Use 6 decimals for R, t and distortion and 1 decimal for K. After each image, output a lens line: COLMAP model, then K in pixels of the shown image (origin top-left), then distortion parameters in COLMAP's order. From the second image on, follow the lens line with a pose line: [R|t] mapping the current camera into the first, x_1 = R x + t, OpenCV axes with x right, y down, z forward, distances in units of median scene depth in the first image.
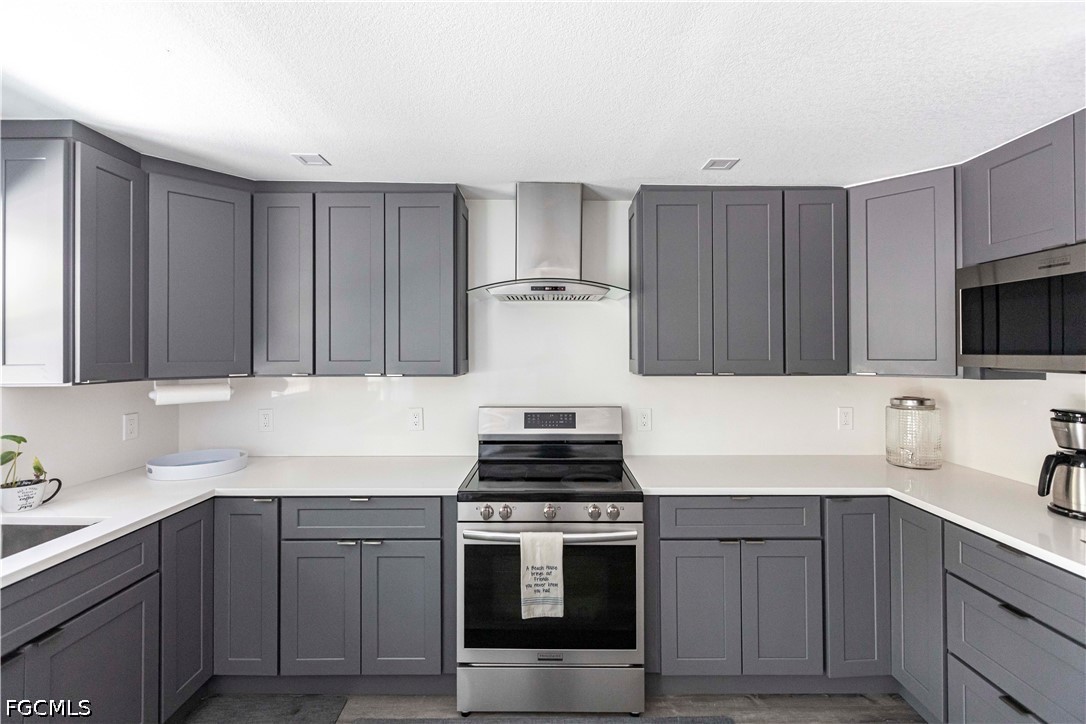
lens RADIAL K [[484.4, 0, 547.8], [0, 484.4, 353.1], [0, 0, 1]] dist [0.003673, -0.001269]
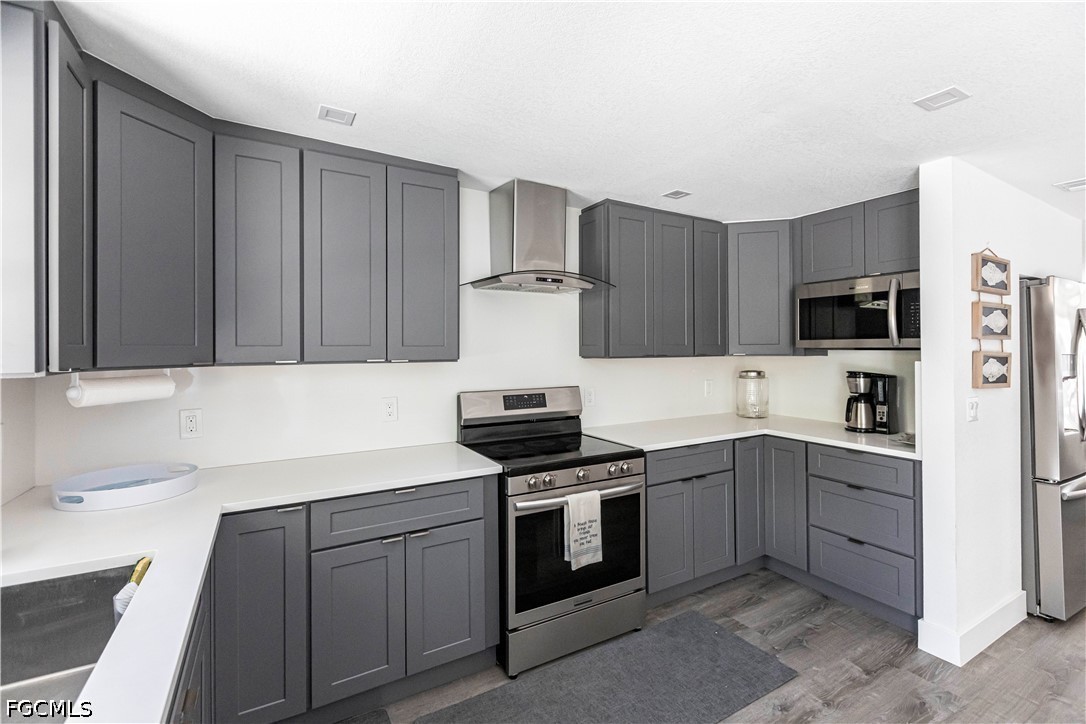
lens RADIAL K [[484.4, 0, 547.0], [0, 484.4, 350.8], [0, 0, 1]] dist [0.003673, -0.001269]
pose [[0.863898, -0.005610, 0.503635, -0.616700], [0.004615, 0.999984, 0.003222, 0.027662], [-0.503646, -0.000459, 0.863910, 0.046886]]
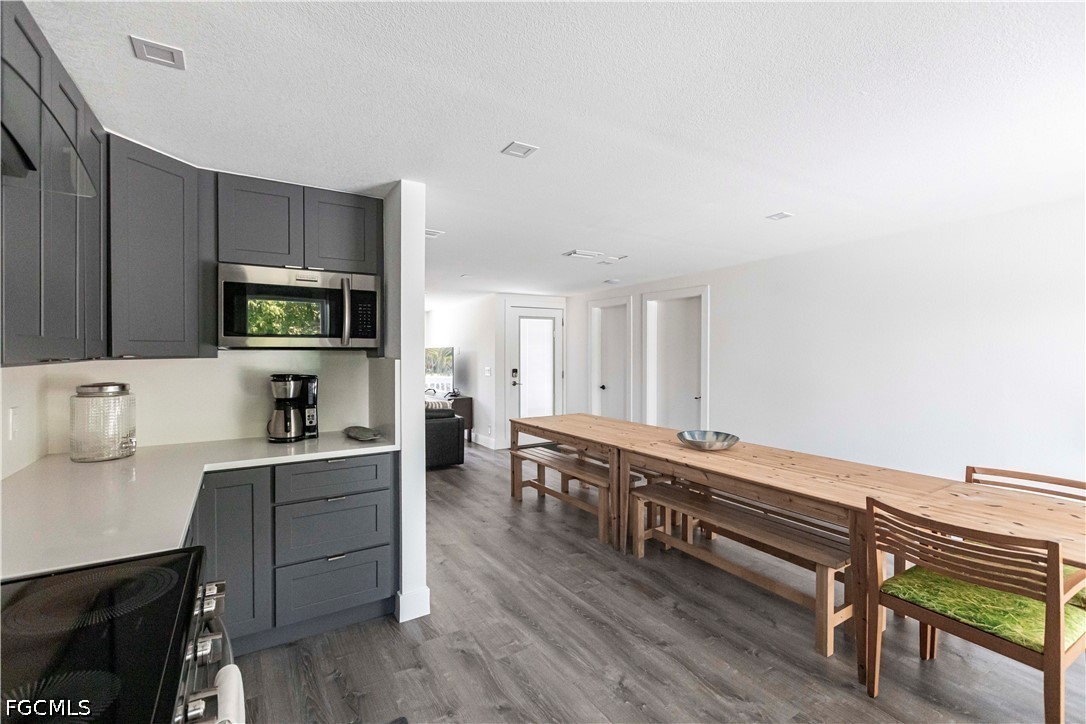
lens RADIAL K [[484.4, 0, 542.3], [0, 484.4, 356.9], [0, 0, 1]] dist [0.003673, -0.001269]
pose [[-0.535125, -0.007790, 0.844737, -0.533165], [0.003912, 0.999924, 0.011699, 0.039912], [-0.844764, 0.009565, -0.535053, 0.922698]]
